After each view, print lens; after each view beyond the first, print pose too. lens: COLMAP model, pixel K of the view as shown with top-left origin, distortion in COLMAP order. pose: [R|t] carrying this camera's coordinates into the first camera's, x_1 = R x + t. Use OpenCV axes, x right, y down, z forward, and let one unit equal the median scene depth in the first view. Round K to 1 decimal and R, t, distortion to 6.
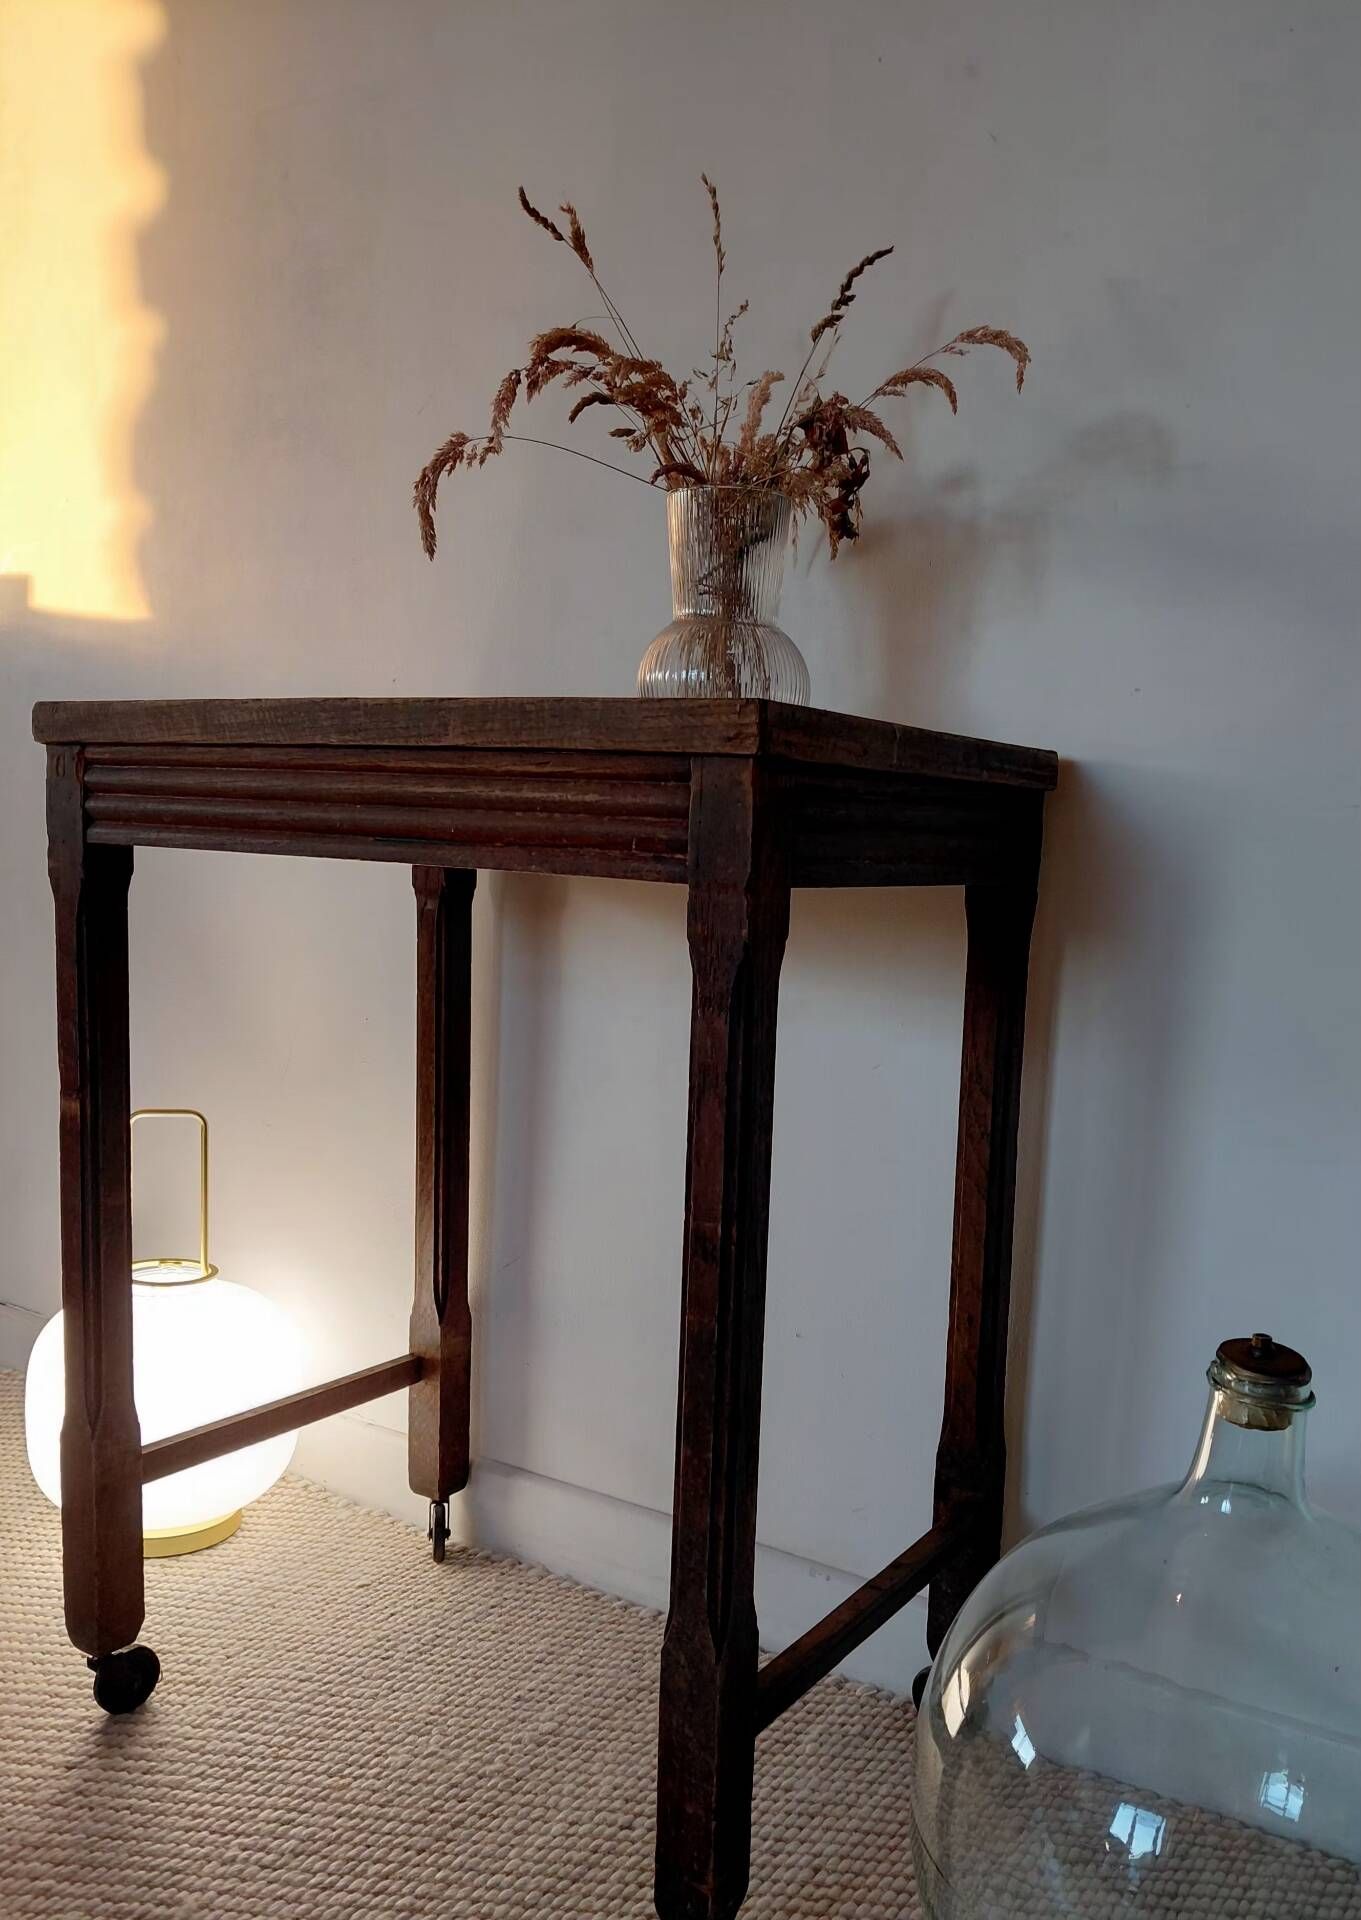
lens RADIAL K [[1573.5, 0, 794.1], [0, 1573.5, 1058.9], [0, 0, 1]] dist [0.020003, -0.021000]
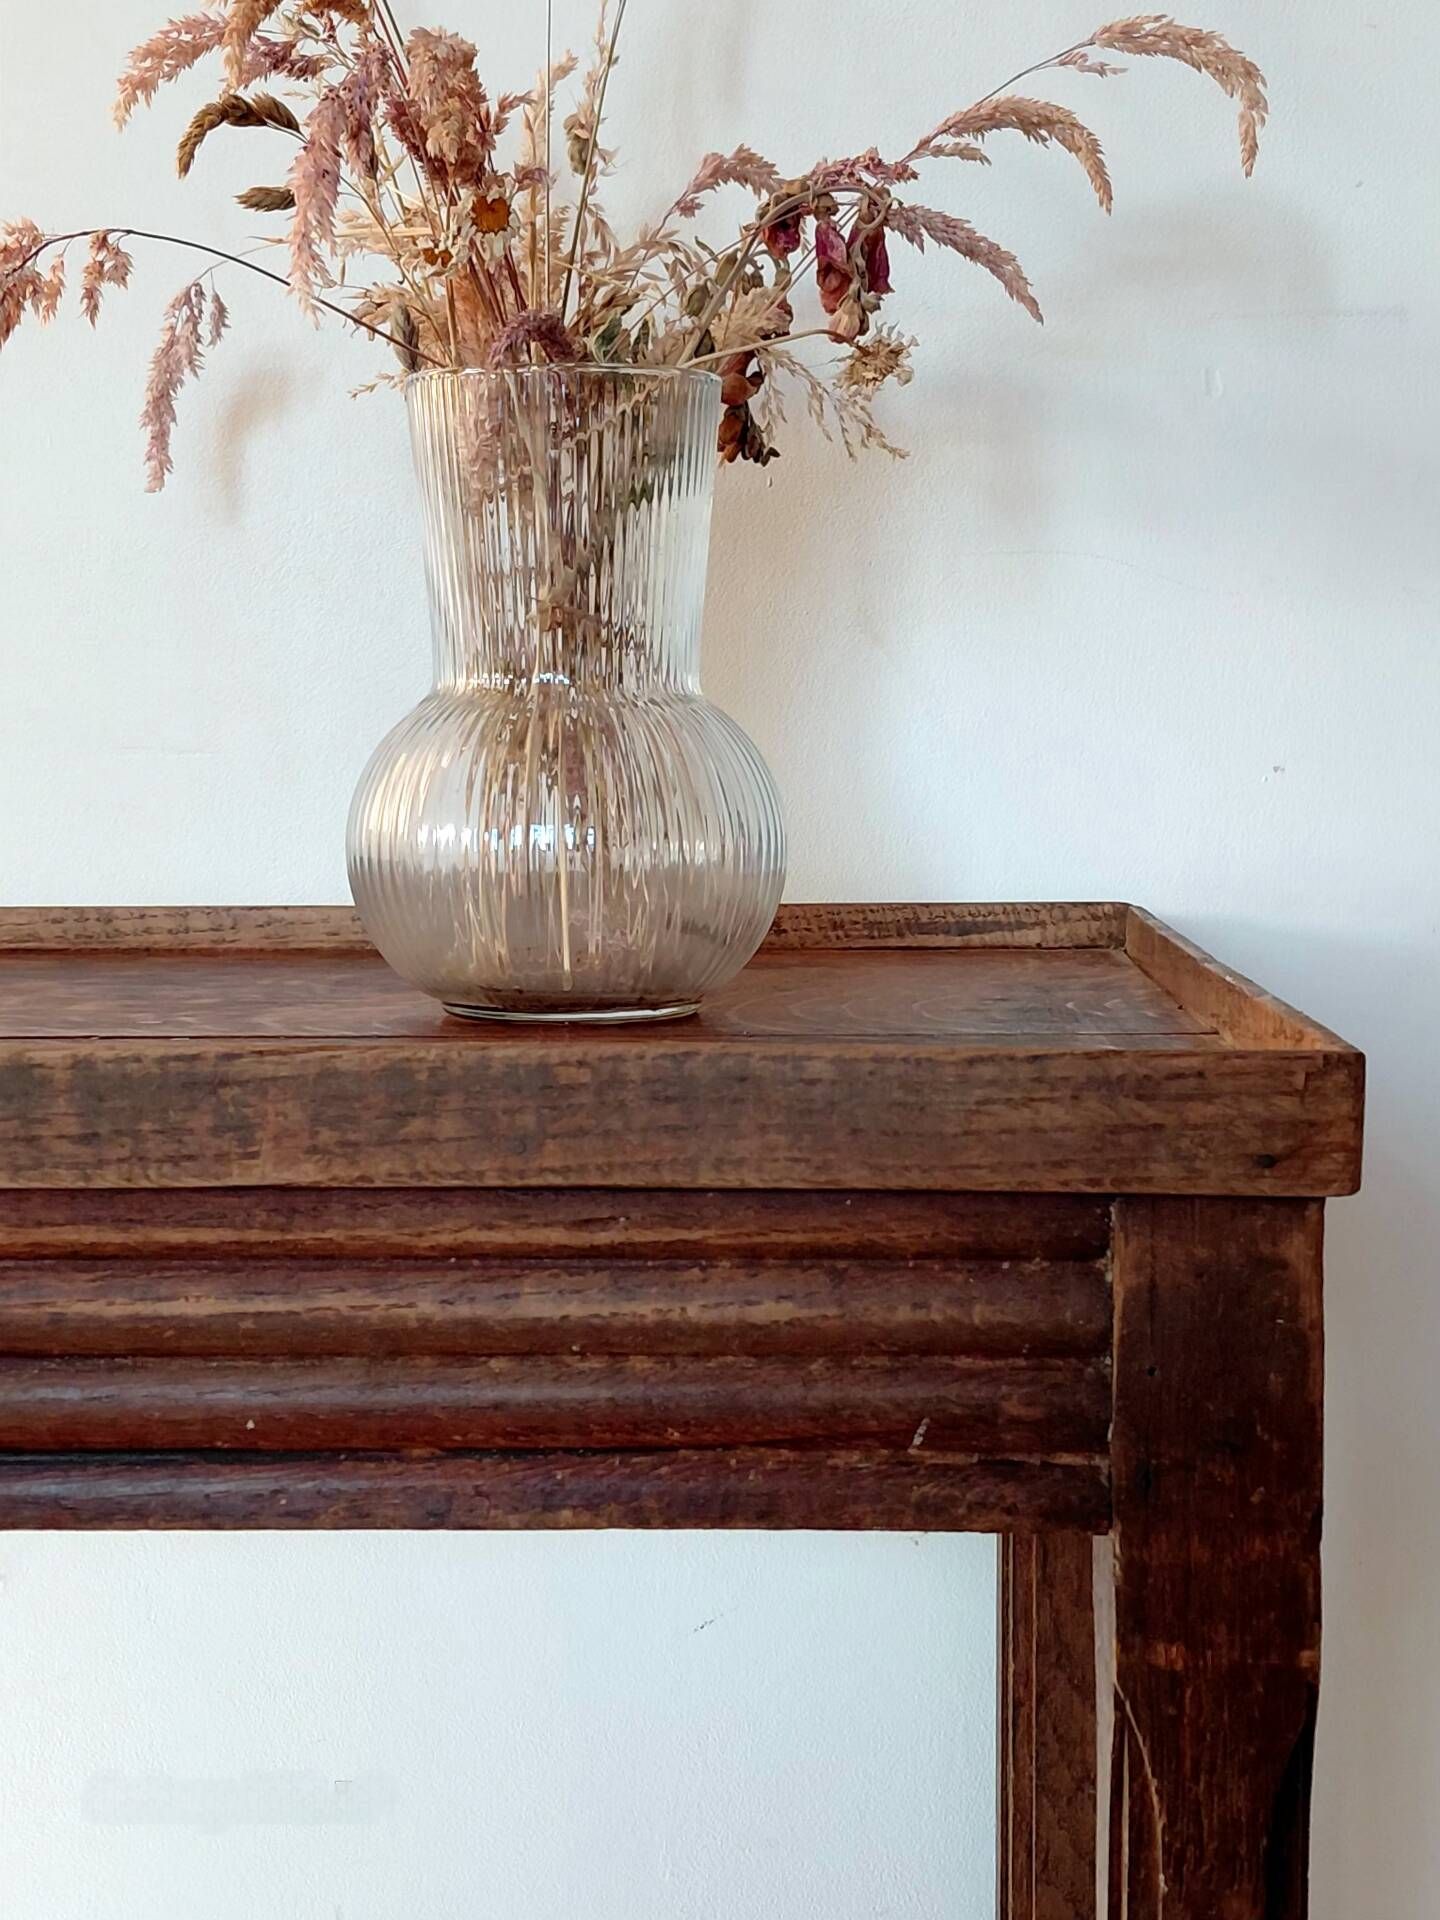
lens RADIAL K [[2854.1, 0, 774.5], [0, 2854.1, 939.7], [0, 0, 1]] dist [0.128645, 0.000000]
pose [[0.862265, -0.087926, 0.498767, -0.390697], [0.111561, 0.993600, -0.017707, -0.209753], [-0.494018, 0.070911, 0.866555, 0.381040]]
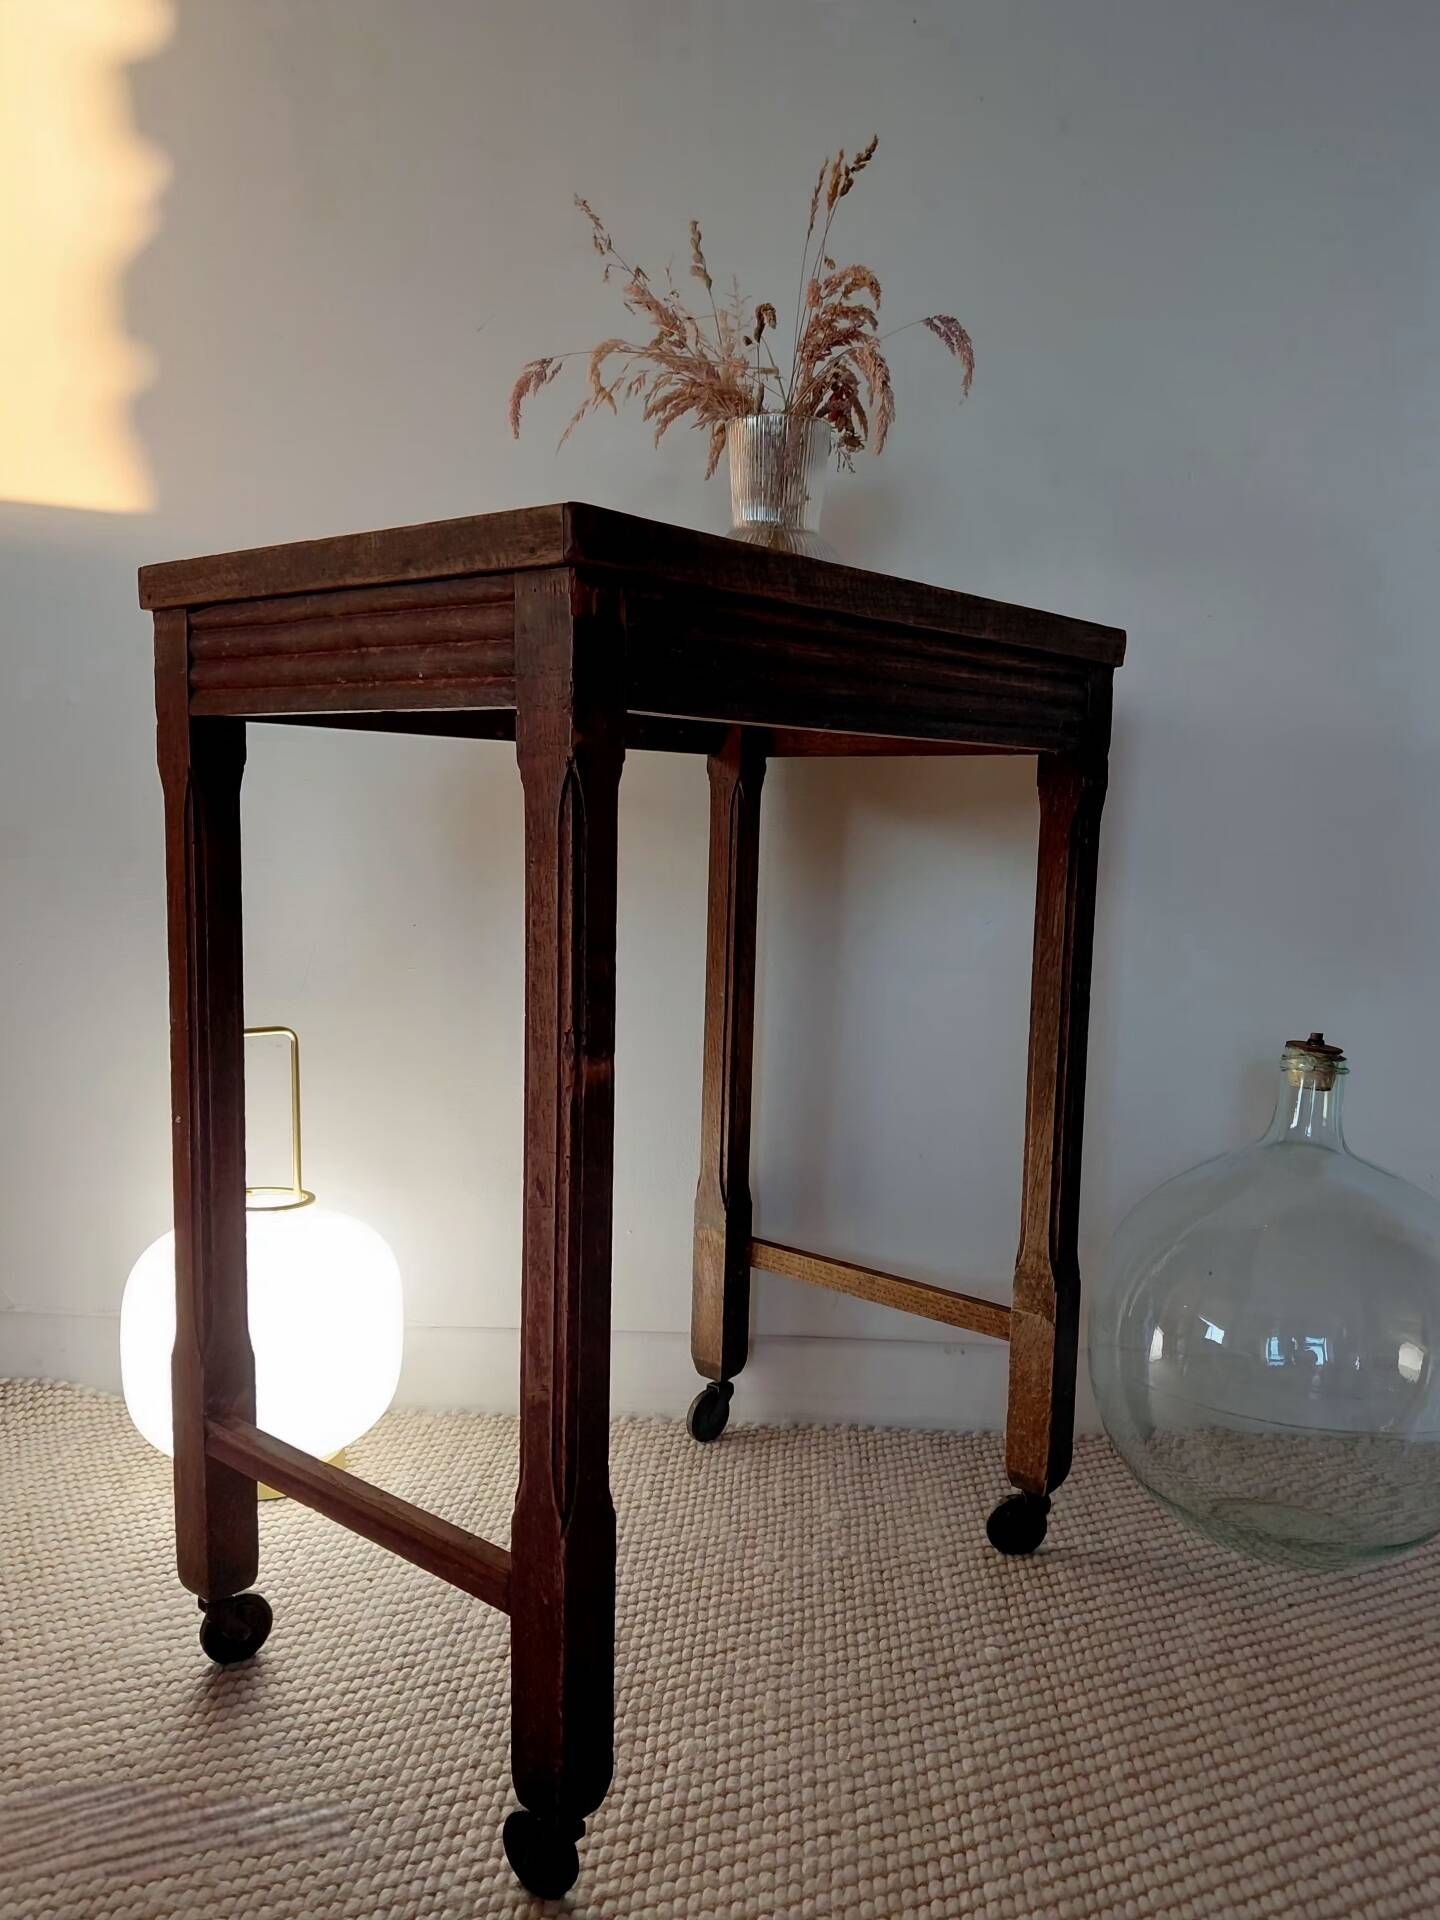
lens RADIAL K [[1503.7, 0, 733.2], [0, 1503.7, 967.2], [0, 0, 1]] dist [0.046947, -0.064411]
pose [[0.873167, -0.076480, 0.481384, -0.888287], [0.087281, 0.996184, -0.000047, 0.028336], [-0.479544, 0.042056, 0.876510, 0.079312]]
